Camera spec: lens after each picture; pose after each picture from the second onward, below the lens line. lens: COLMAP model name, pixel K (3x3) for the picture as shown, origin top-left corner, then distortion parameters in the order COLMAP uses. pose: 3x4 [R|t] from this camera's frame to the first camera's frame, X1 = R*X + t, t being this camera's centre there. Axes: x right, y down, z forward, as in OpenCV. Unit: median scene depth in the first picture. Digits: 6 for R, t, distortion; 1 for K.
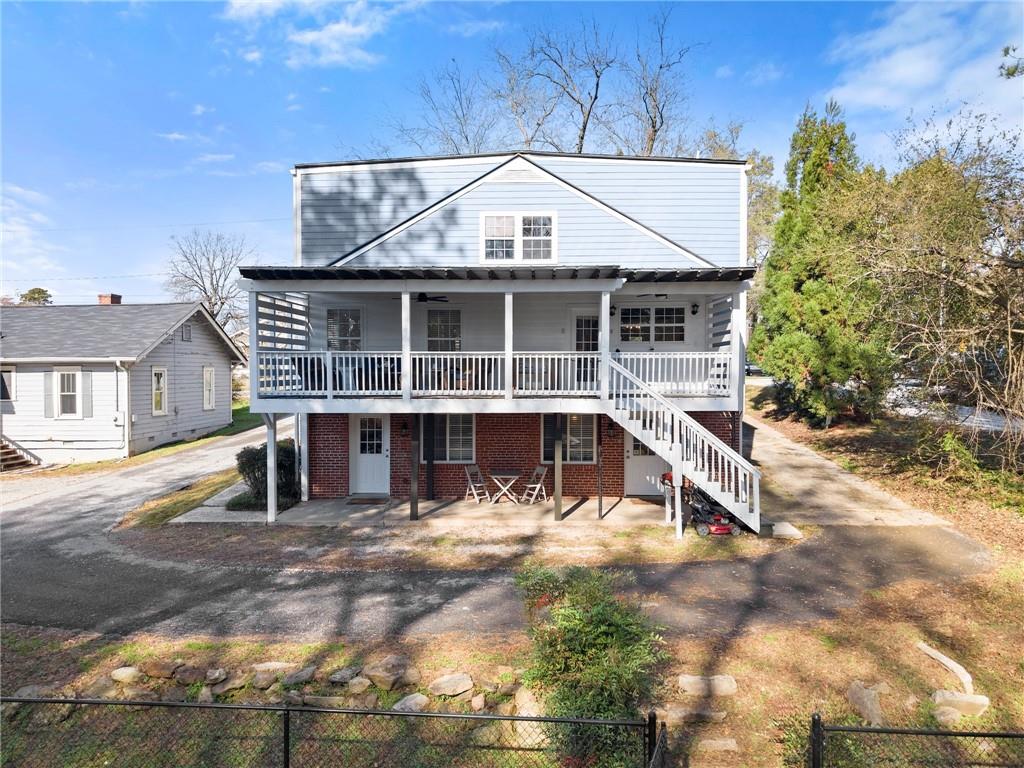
lens RADIAL K [[711.9, 0, 509.6], [0, 711.9, 411.1], [0, 0, 1]] dist [0.004212, 0.001028]
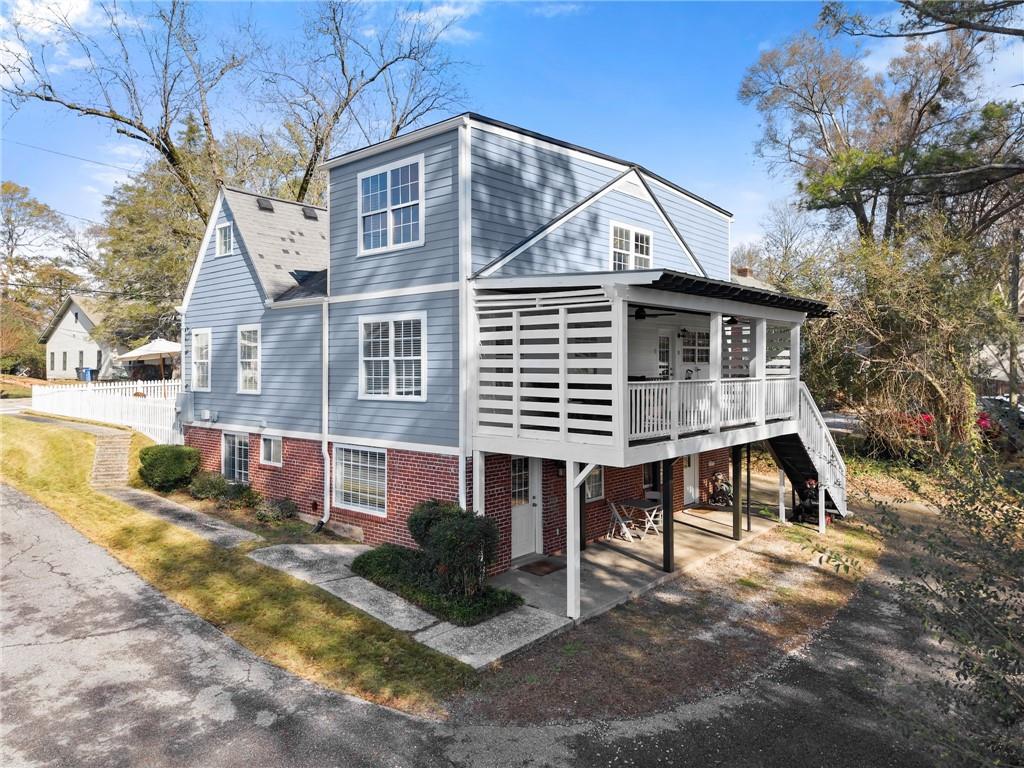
lens RADIAL K [[706.9, 0, 513.5], [0, 706.9, 385.1], [0, 0, 1]] dist [0.003079, 0.001957]
pose [[0.636880, -0.023759, 0.770597, -0.824139], [0.052239, 0.998558, -0.012386, -0.064680], [-0.769191, 0.048144, 0.637203, 0.529708]]
